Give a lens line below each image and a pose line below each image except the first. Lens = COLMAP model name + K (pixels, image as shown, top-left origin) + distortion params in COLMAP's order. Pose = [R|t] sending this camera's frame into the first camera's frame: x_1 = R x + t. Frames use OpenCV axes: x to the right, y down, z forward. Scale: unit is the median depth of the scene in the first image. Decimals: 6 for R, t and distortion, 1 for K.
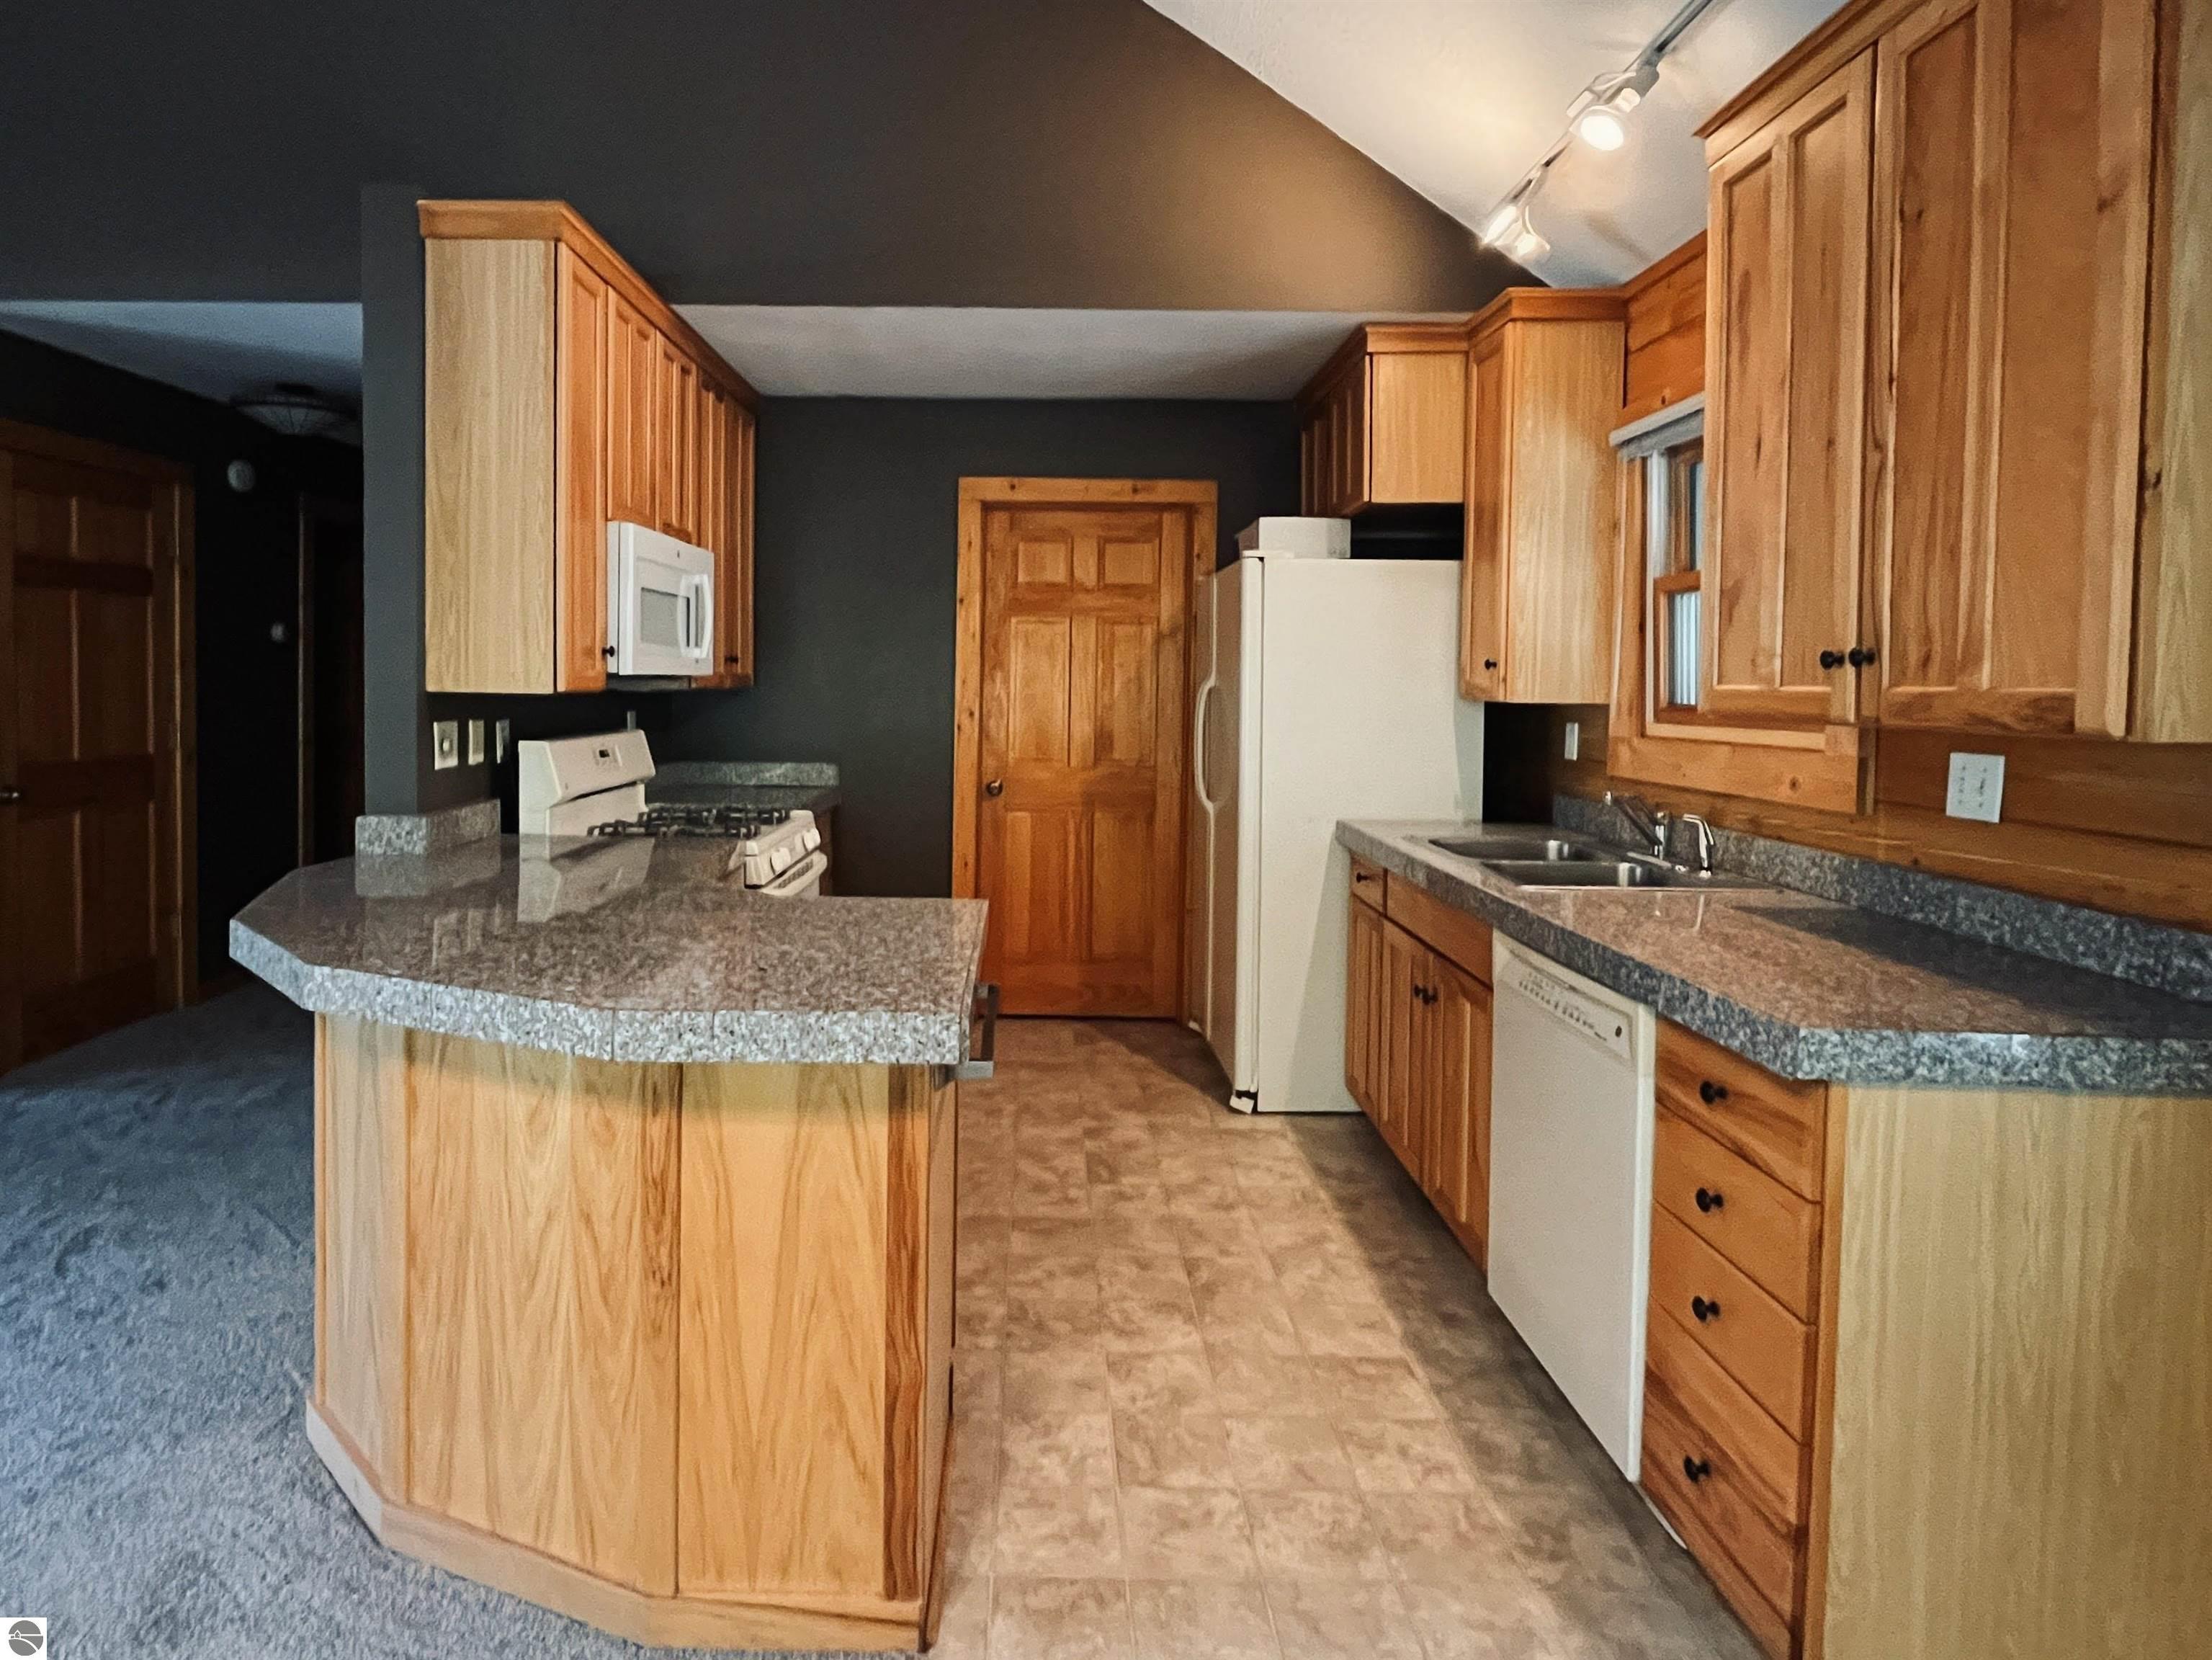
lens RADIAL K [[1187.5, 0, 1023.2], [0, 1187.5, 716.5], [0, 0, 1]] dist [-0.002750, -0.000508]
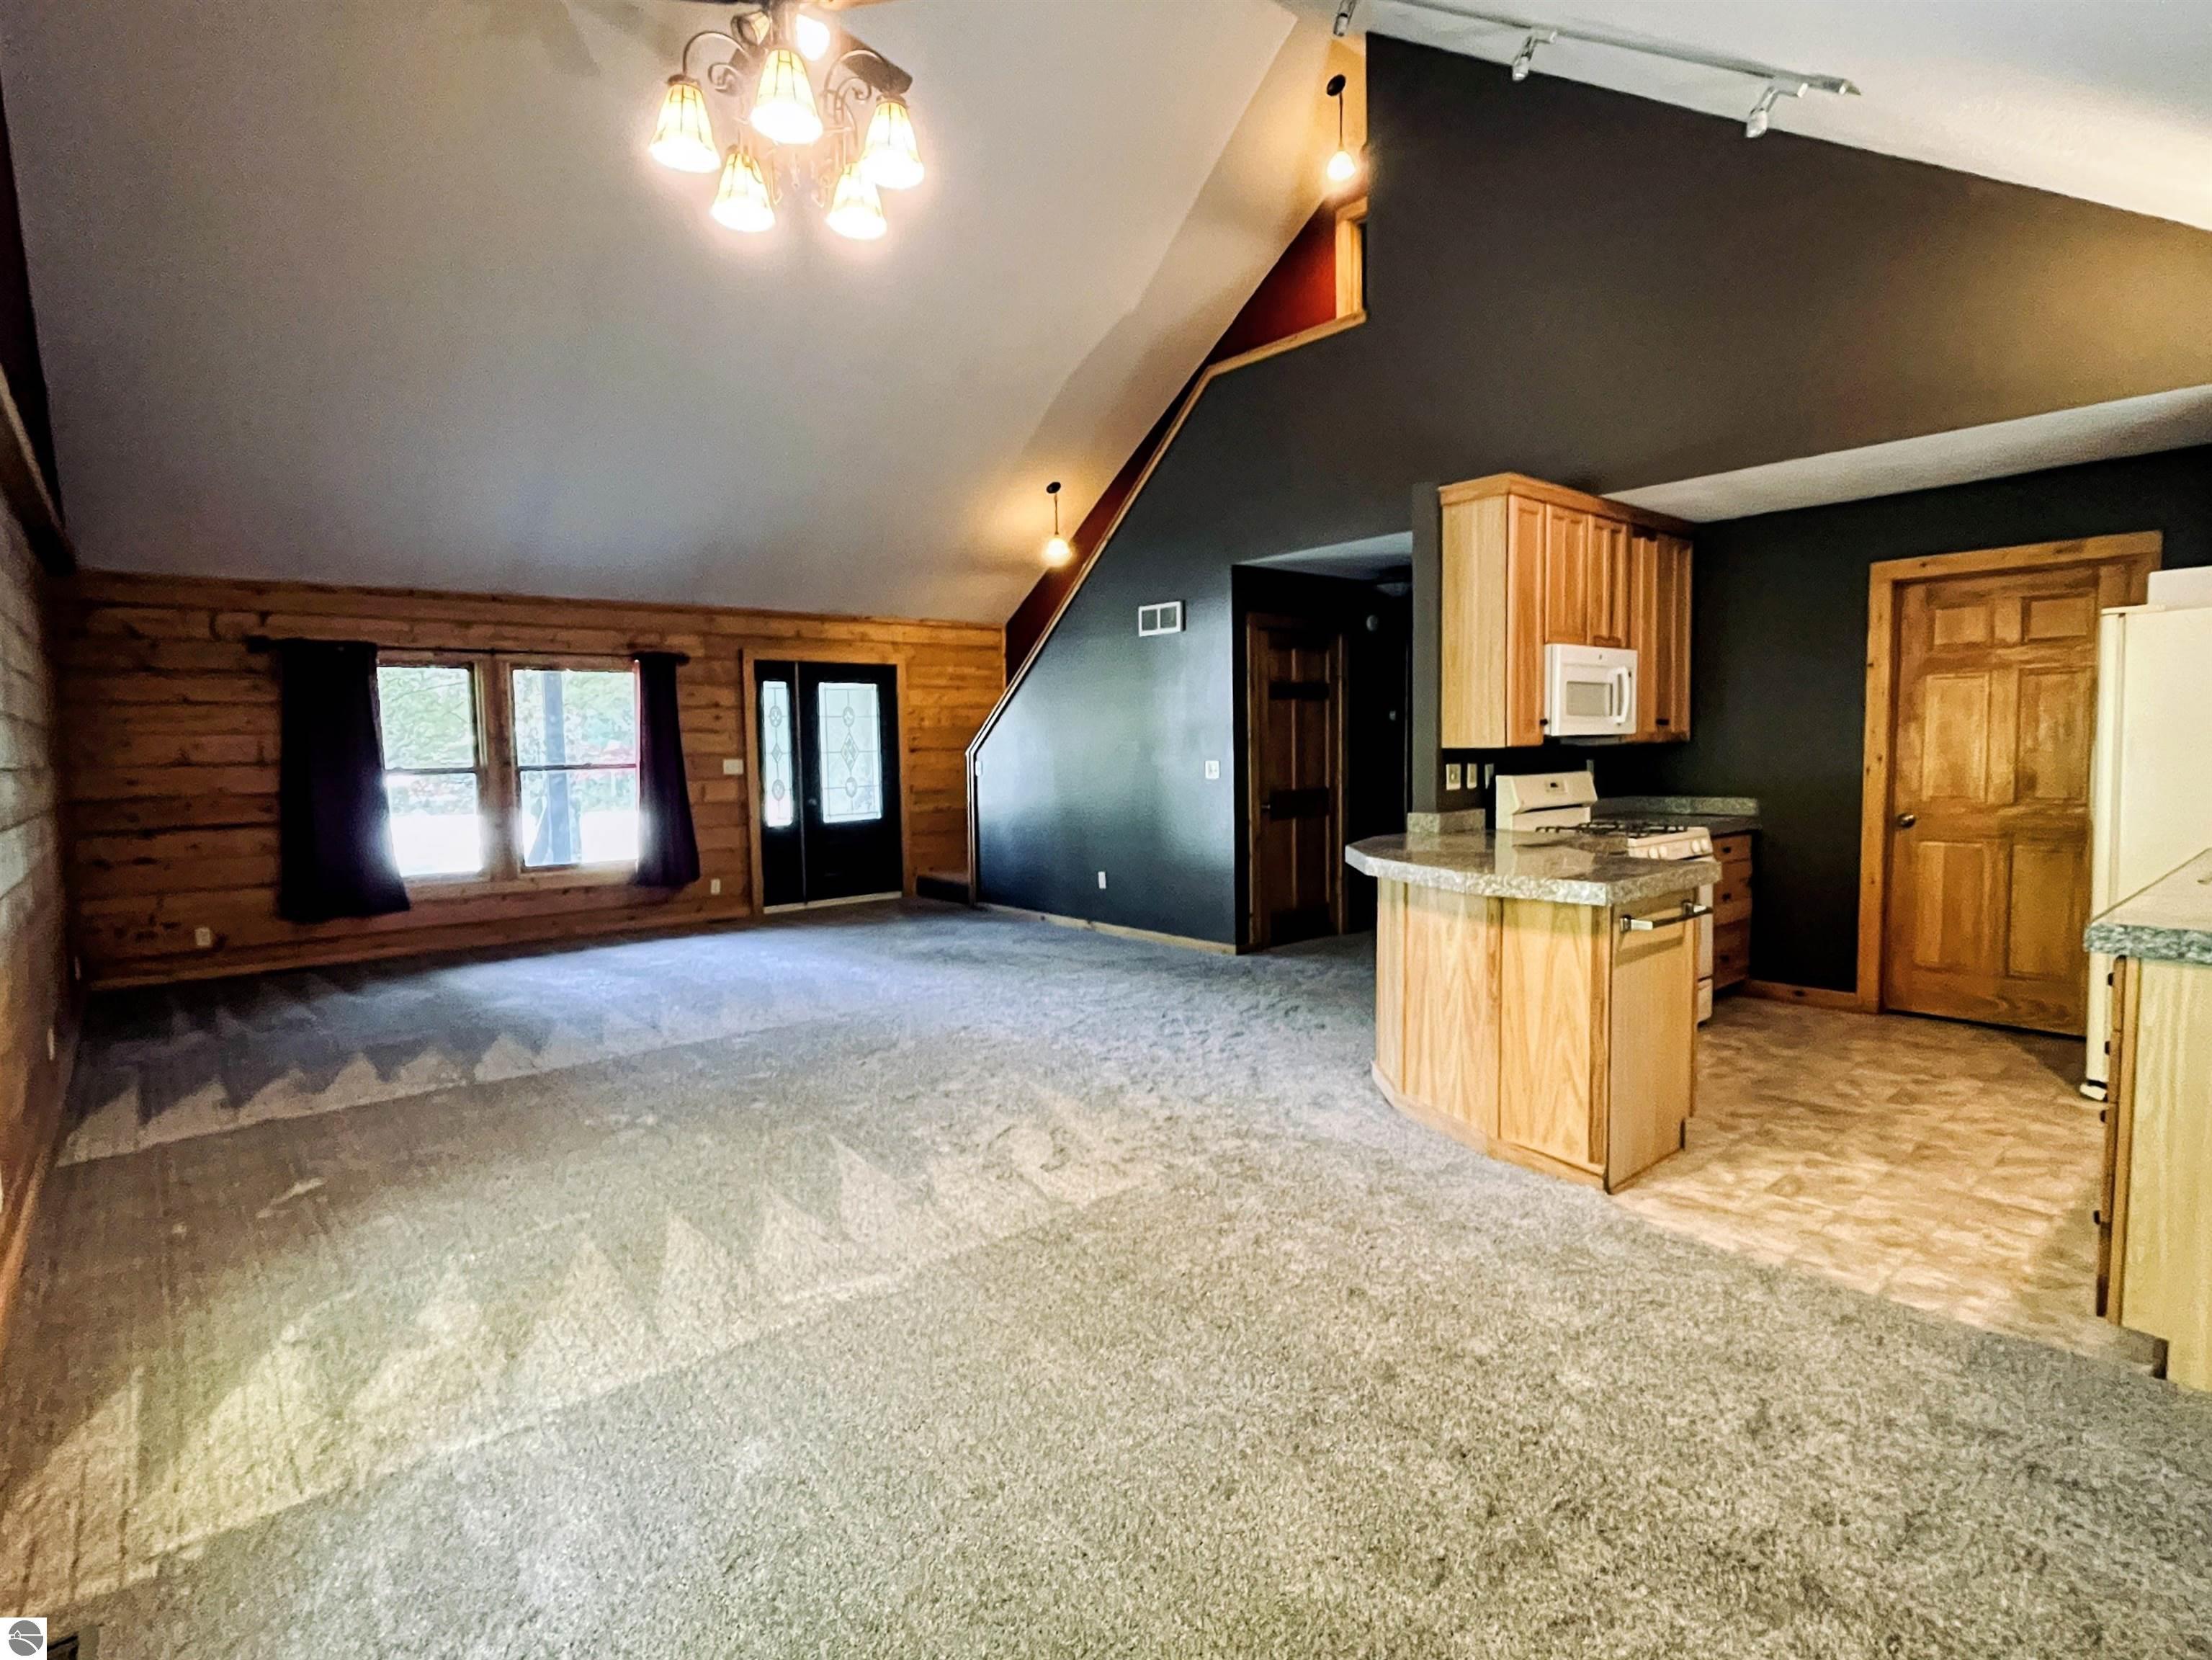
lens RADIAL K [[1113.1, 0, 1106.0], [0, 1113.1, 830.0], [0, 0, 1]] dist [-0.005895, 0.000062]
pose [[0.665899, 0.031214, -0.745389, 0.407164], [0.003626, 0.998977, 0.045072, 0.024867], [0.746033, -0.032717, 0.665105, -0.506203]]
